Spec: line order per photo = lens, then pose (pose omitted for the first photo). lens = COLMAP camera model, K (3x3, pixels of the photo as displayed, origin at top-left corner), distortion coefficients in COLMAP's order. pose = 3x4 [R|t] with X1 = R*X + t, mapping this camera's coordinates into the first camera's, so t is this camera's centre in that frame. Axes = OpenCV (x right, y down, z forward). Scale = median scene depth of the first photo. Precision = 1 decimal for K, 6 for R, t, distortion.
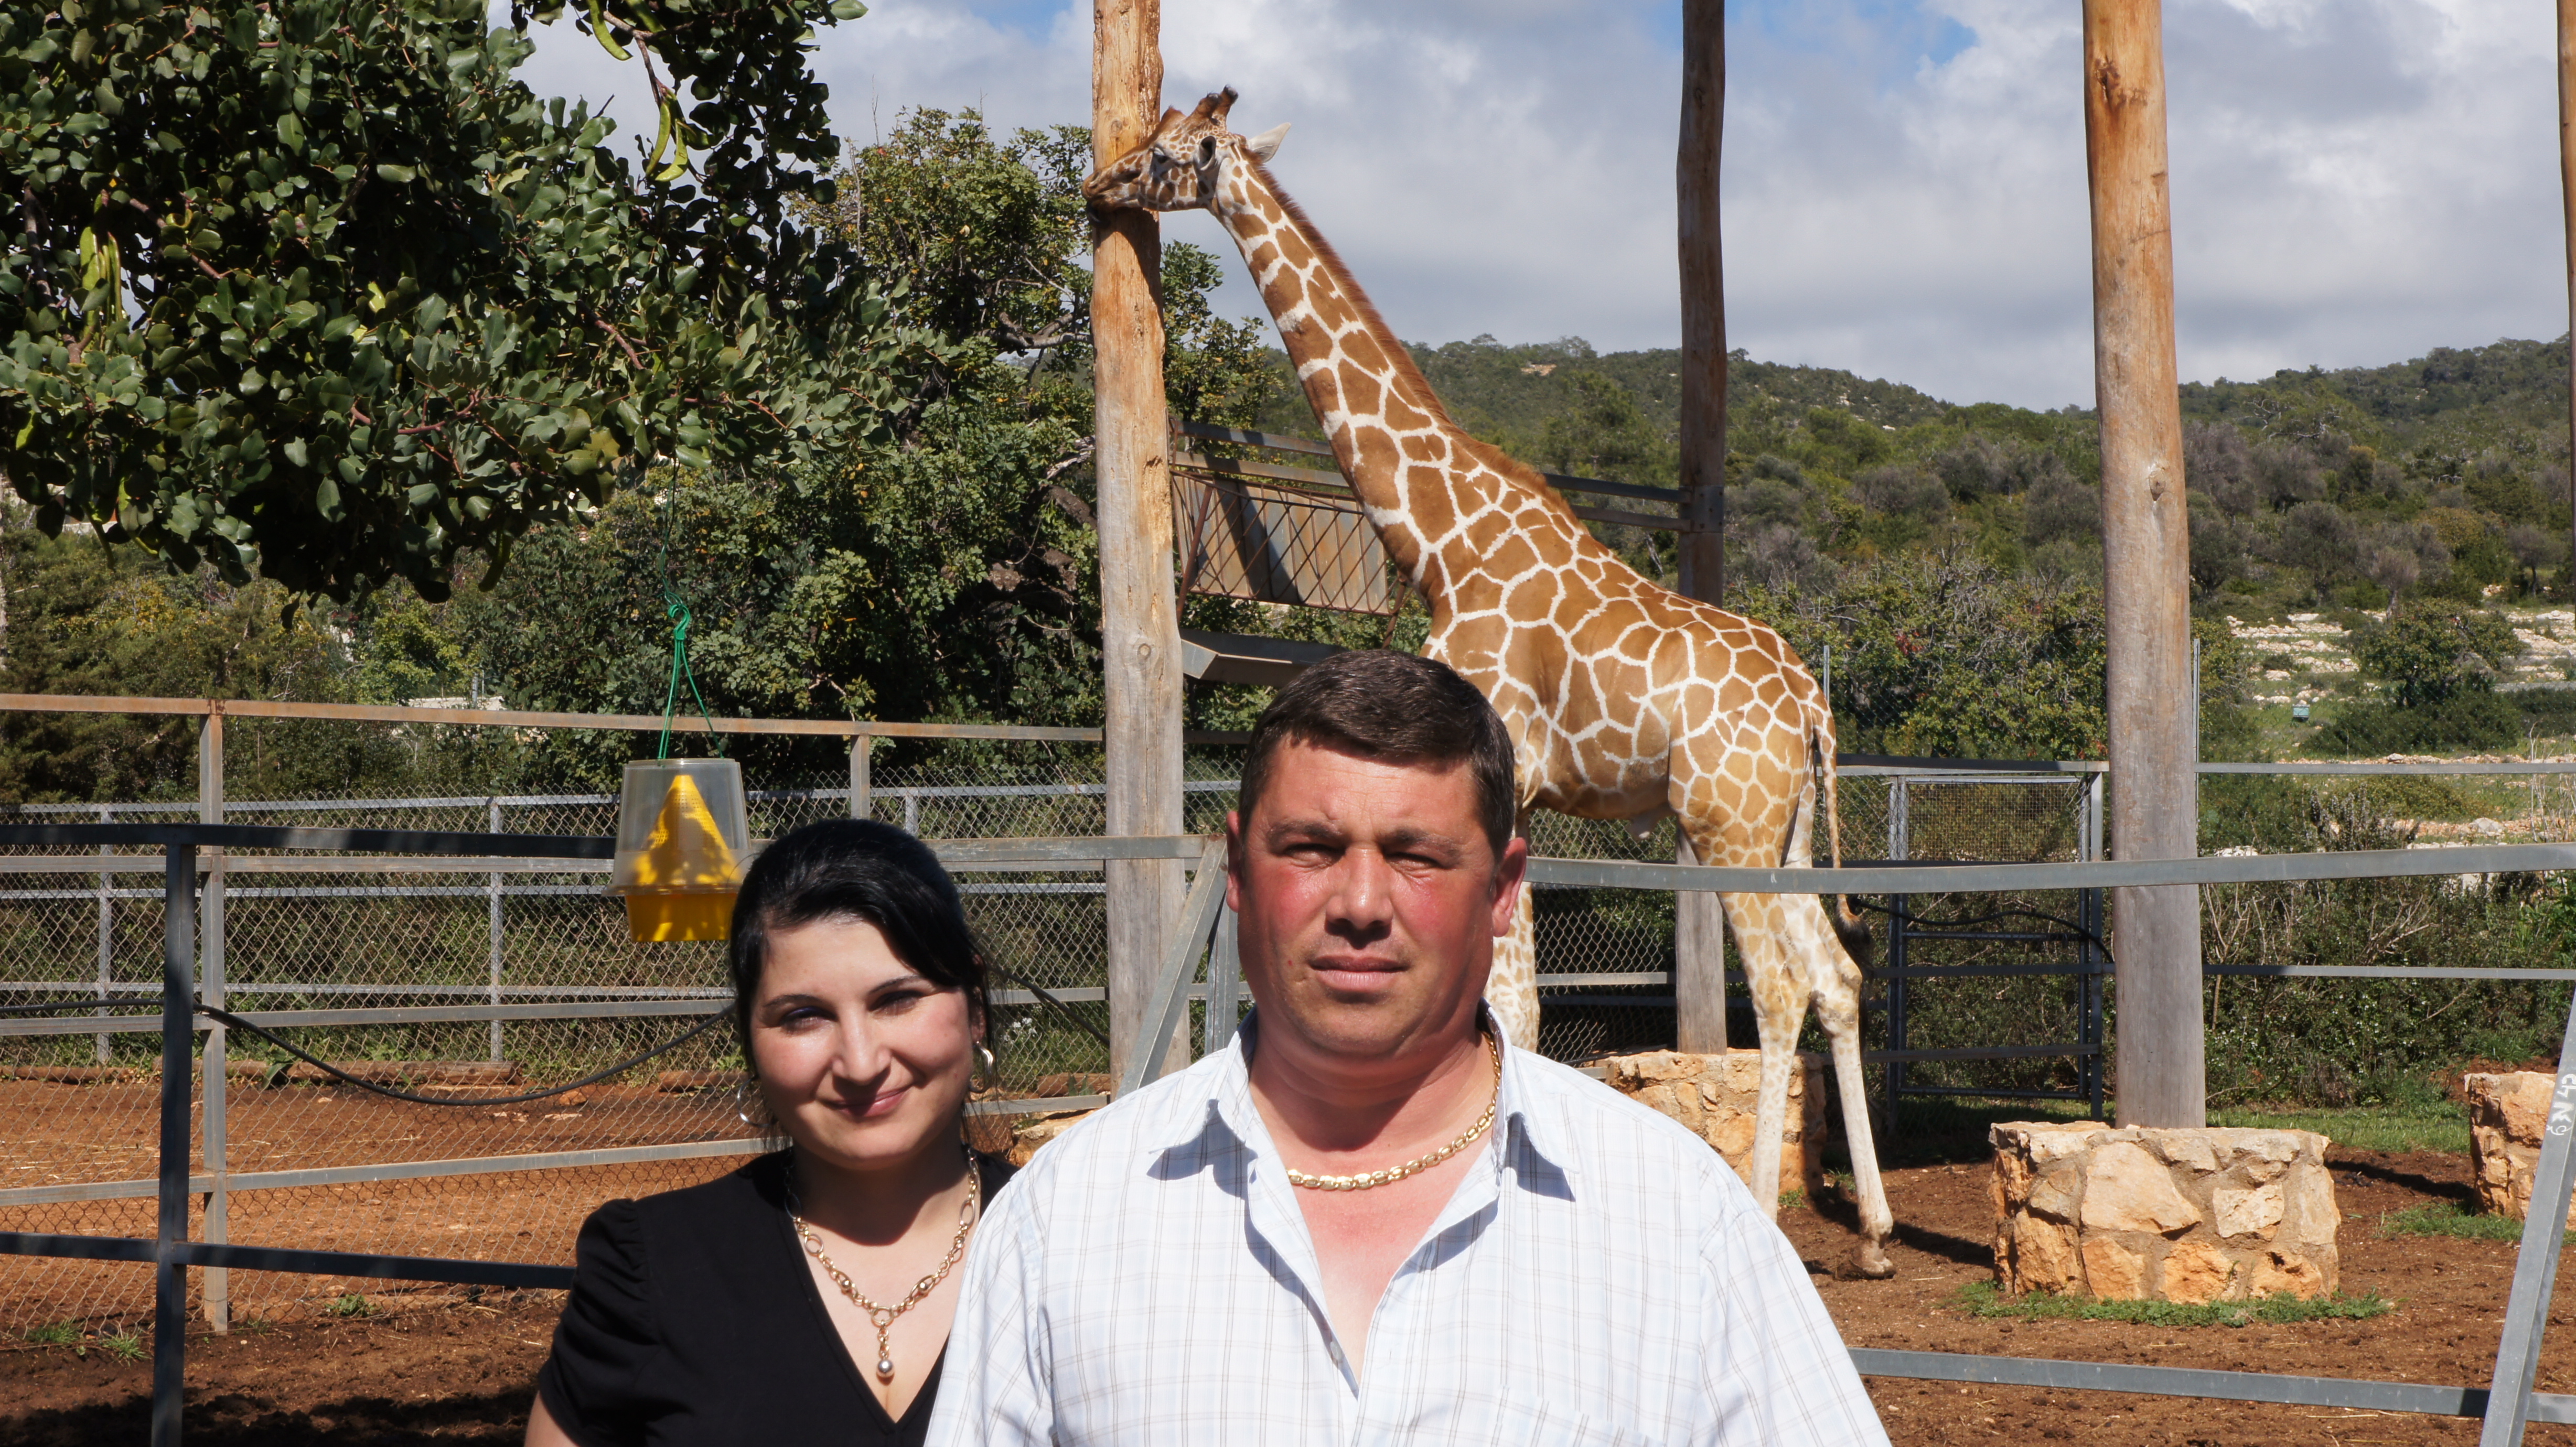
lens RADIAL K [[5401.9, 0, 1284.4], [0, 5401.9, 735.6], [0, 0, 1]] dist [0.196895, 0.723200]
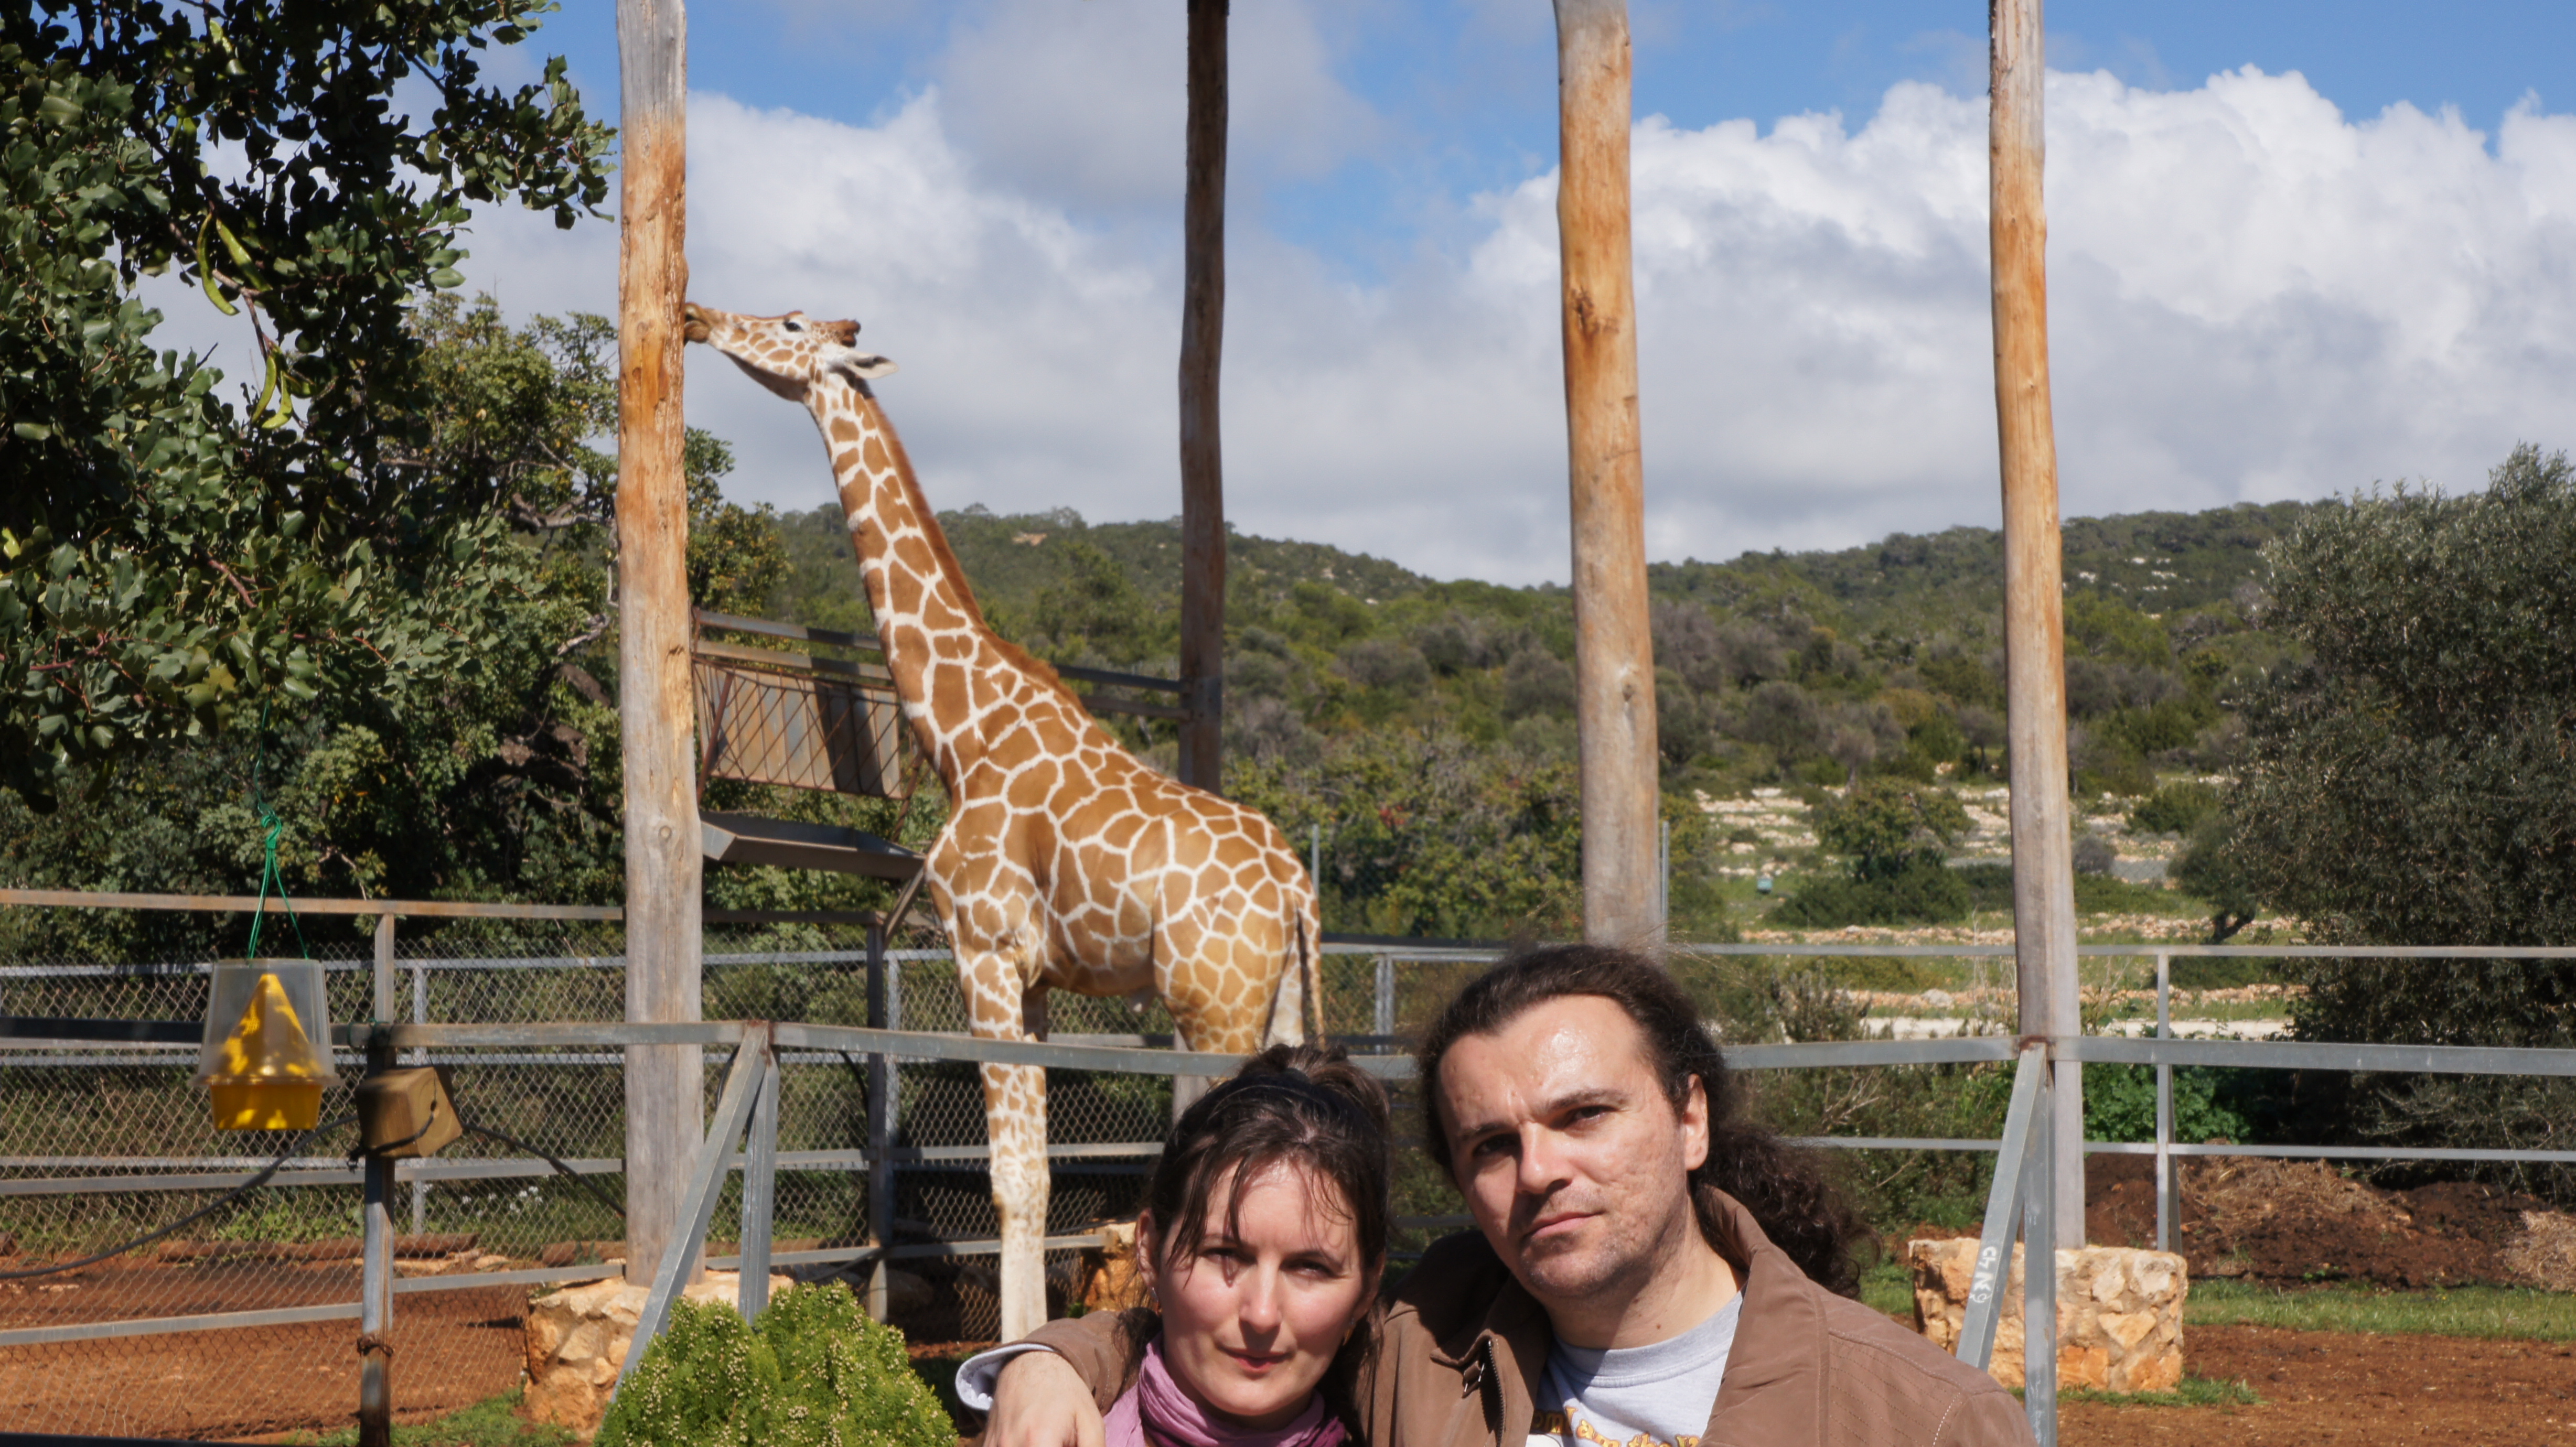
lens RADIAL K [[5343.1, 0, 1285.9], [0, 5343.1, 744.0], [0, 0, 1]] dist [0.213085, 0.534353]
pose [[0.995437, 0.009374, 0.094961, -0.004650], [-0.006601, 0.999544, -0.029470, -0.002926], [-0.095194, 0.028709, 0.995045, -0.029354]]
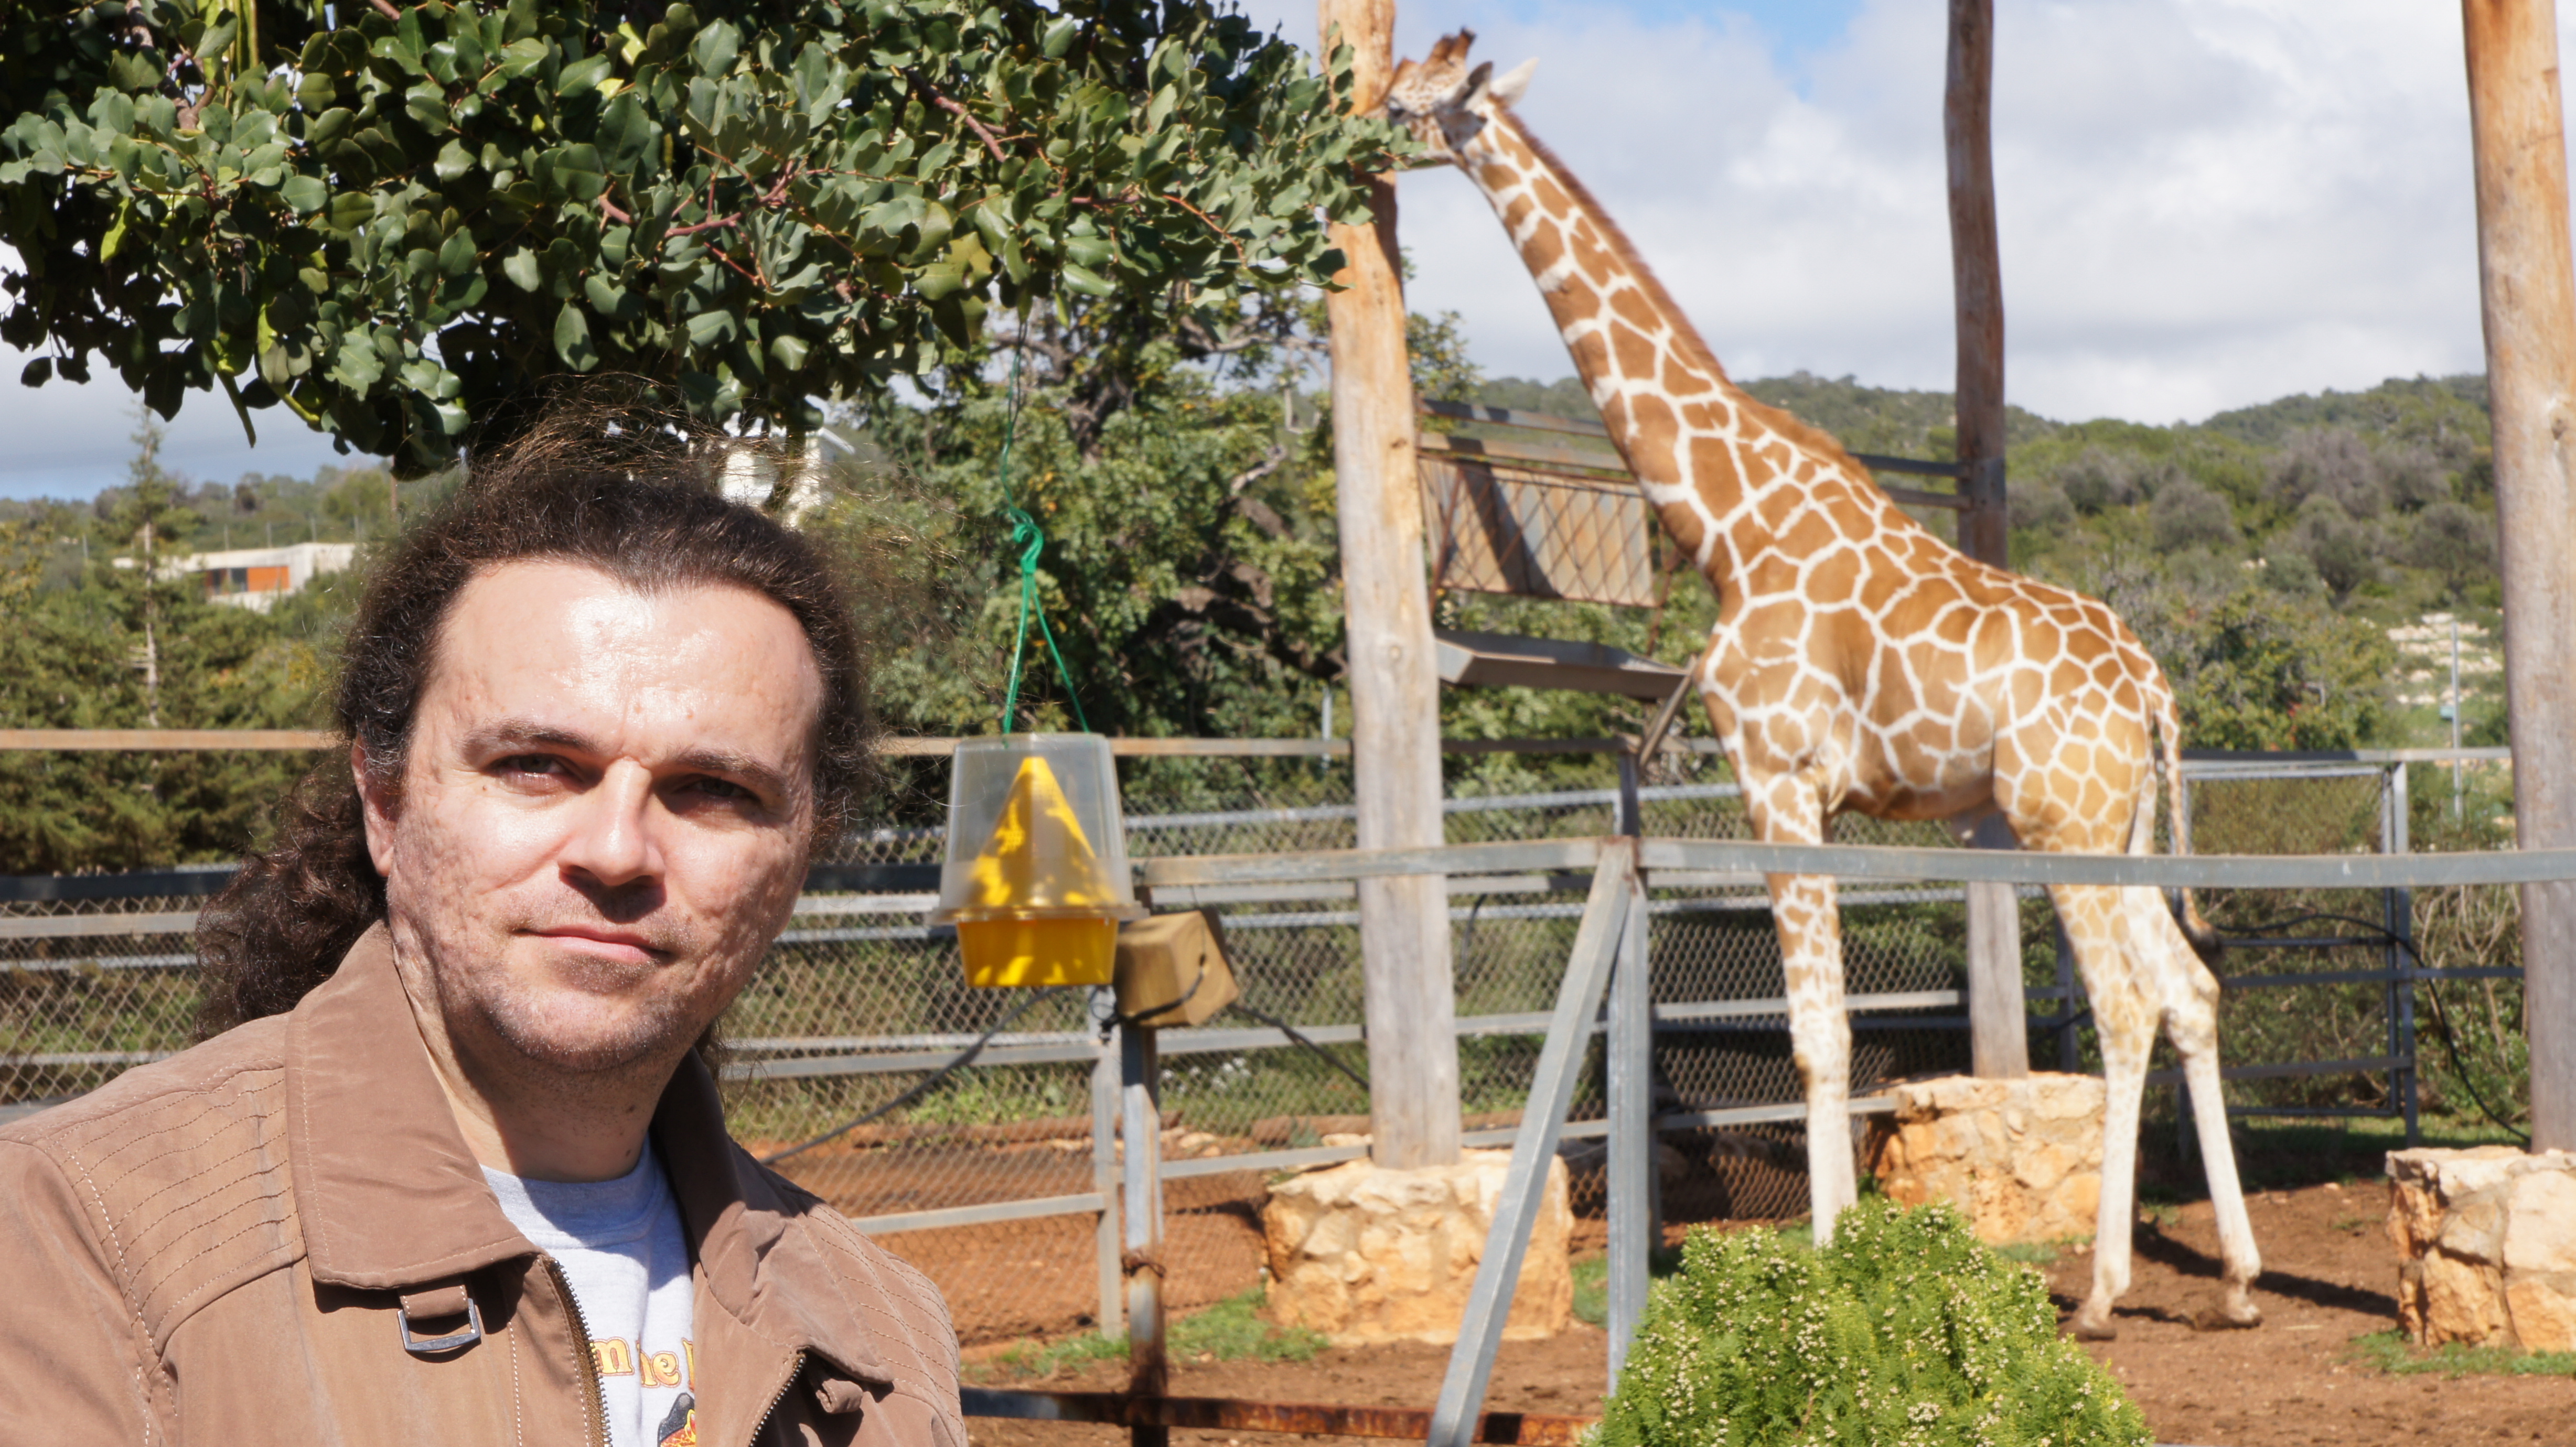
lens RADIAL K [[5297.7, 0, 1293.8], [0, 5297.7, 743.3], [0, 0, 1]] dist [0.187847, 0.696404]
pose [[0.999307, -0.030385, -0.021498, -0.021704], [0.030270, 0.999526, -0.005640, 0.003607], [0.021659, 0.004986, 0.999753, 0.100828]]
